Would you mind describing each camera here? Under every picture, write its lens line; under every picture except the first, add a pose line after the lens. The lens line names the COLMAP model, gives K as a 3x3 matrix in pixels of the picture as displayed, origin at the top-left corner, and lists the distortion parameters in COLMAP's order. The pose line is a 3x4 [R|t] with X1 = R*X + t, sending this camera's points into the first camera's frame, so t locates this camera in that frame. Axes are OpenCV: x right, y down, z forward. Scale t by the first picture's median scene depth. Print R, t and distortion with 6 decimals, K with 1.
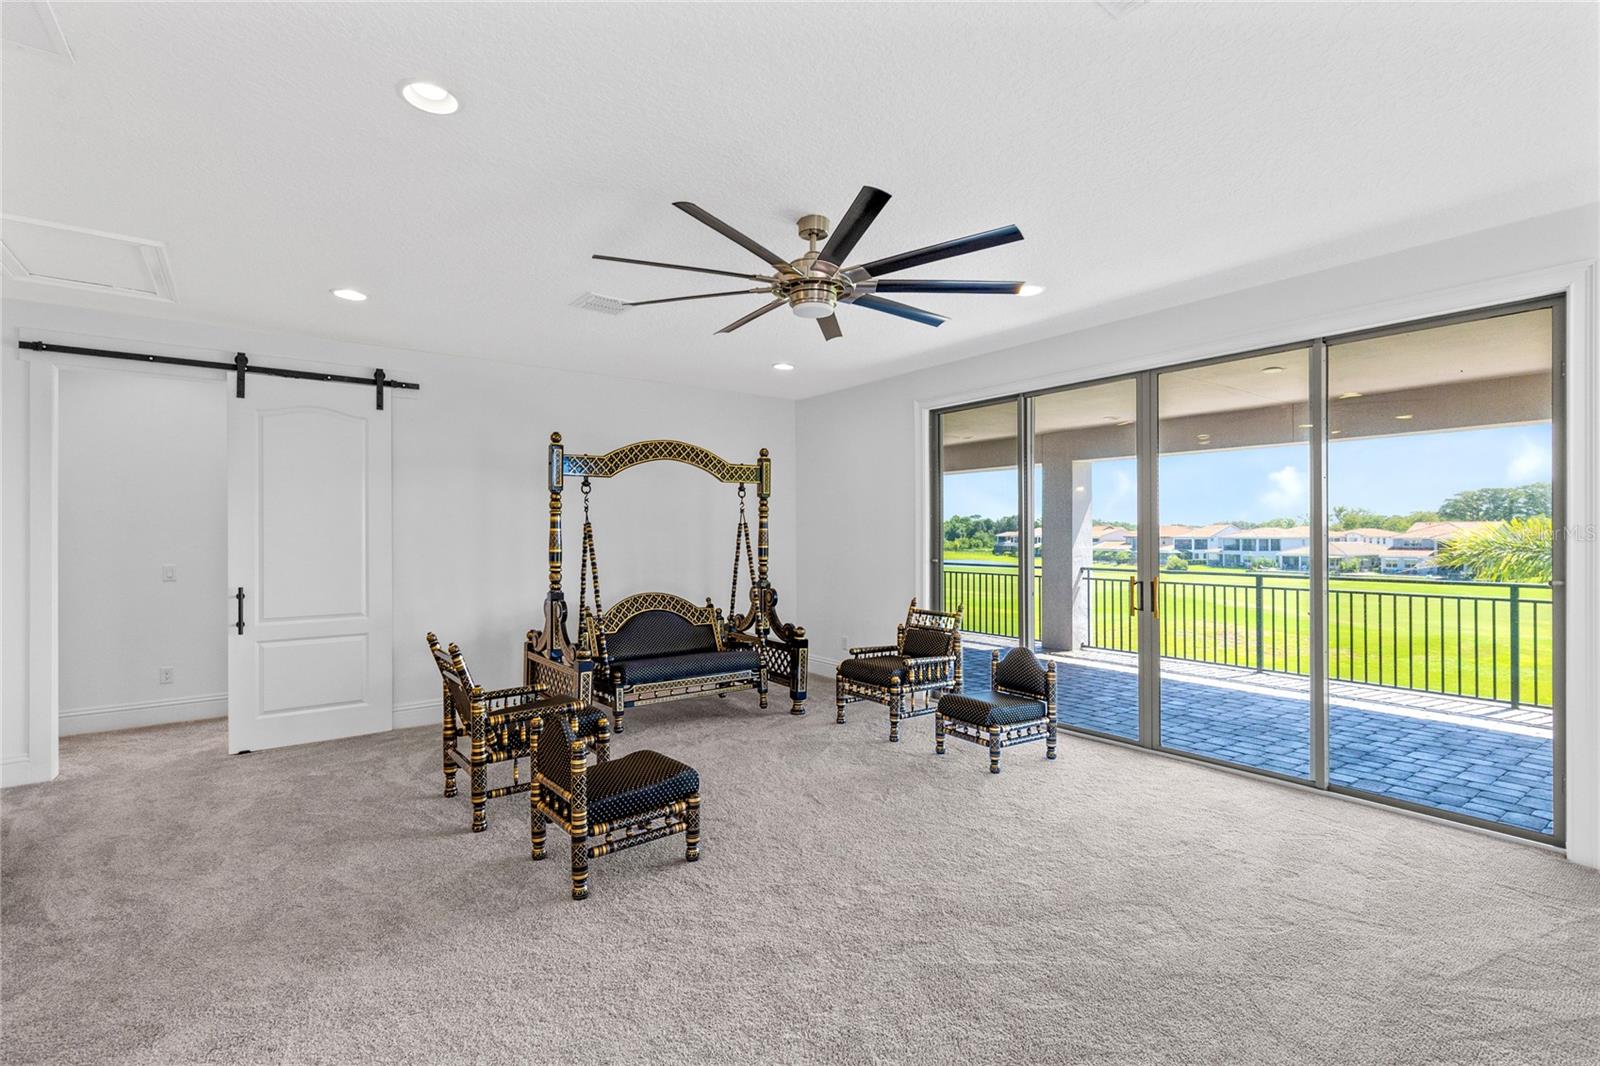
lens RADIAL K [[734.5, 0, 806.5], [0, 734.5, 533.3], [0, 0, 1]] dist [0.009897, -0.000765]
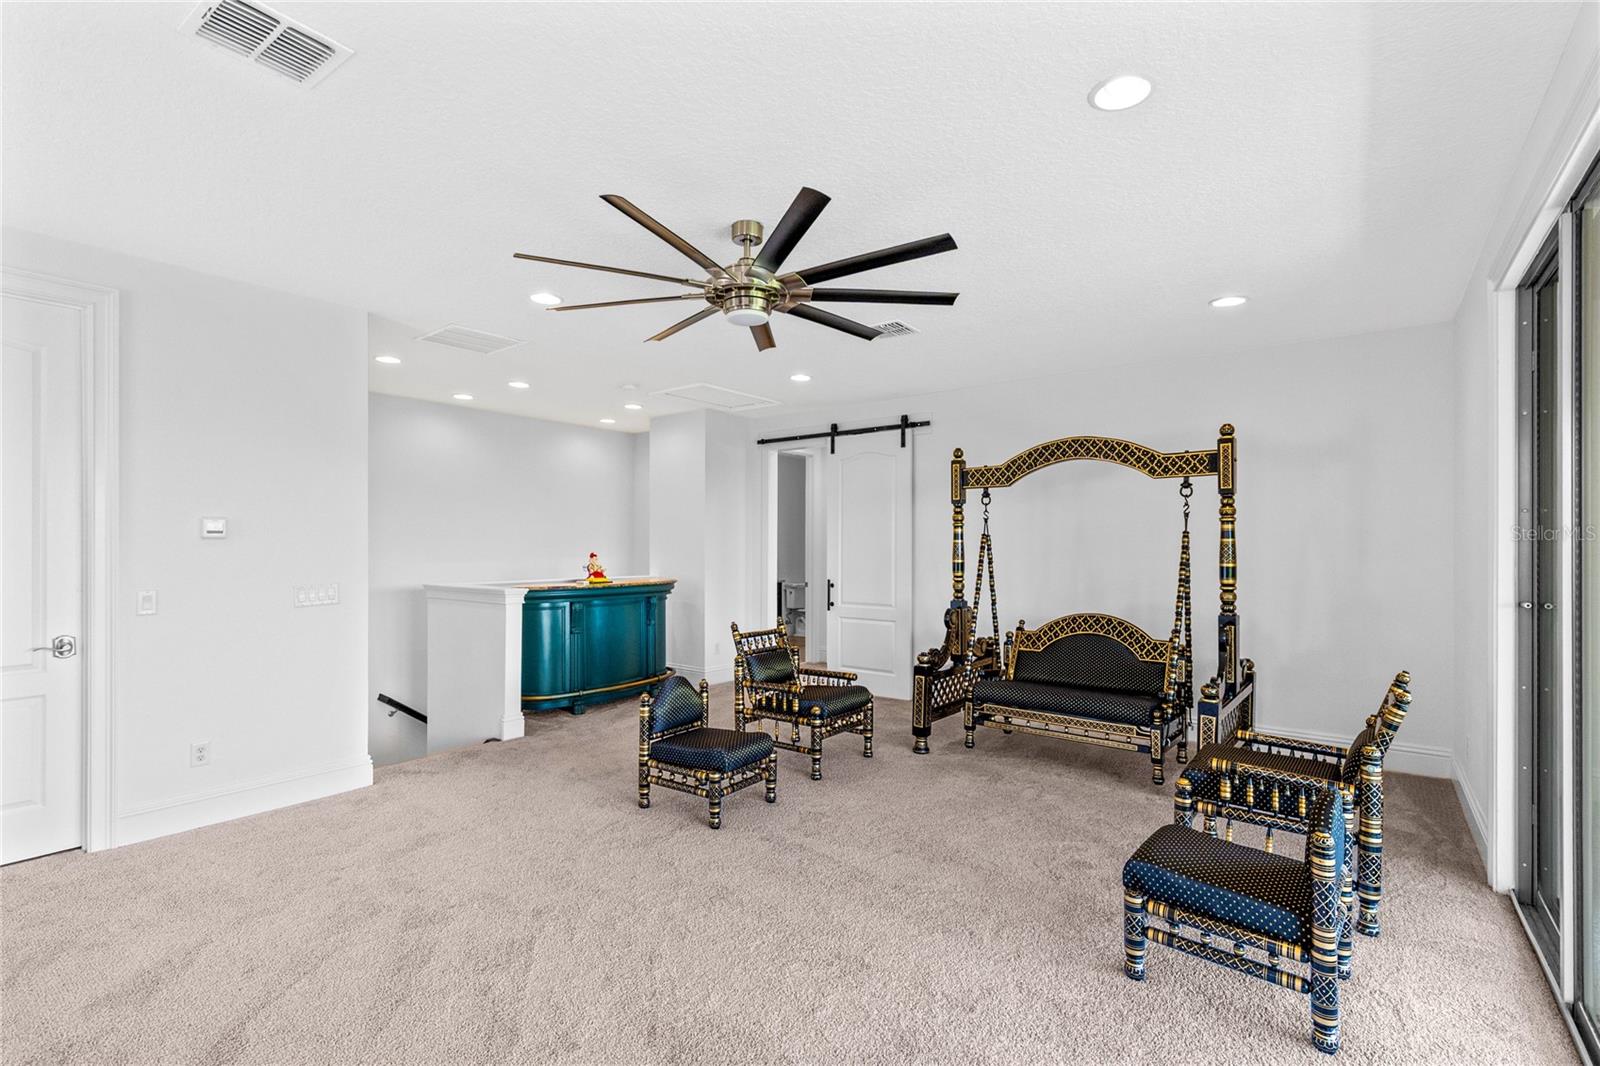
lens RADIAL K [[734.5, 0, 808.1], [0, 734.5, 549.0], [0, 0, 1]] dist [0.009897, -0.000765]
pose [[0.263931, 0.009361, -0.964496, 0.590853], [-0.001040, 0.999955, 0.009421, -0.003499], [0.964541, -0.001483, 0.263929, 0.495609]]
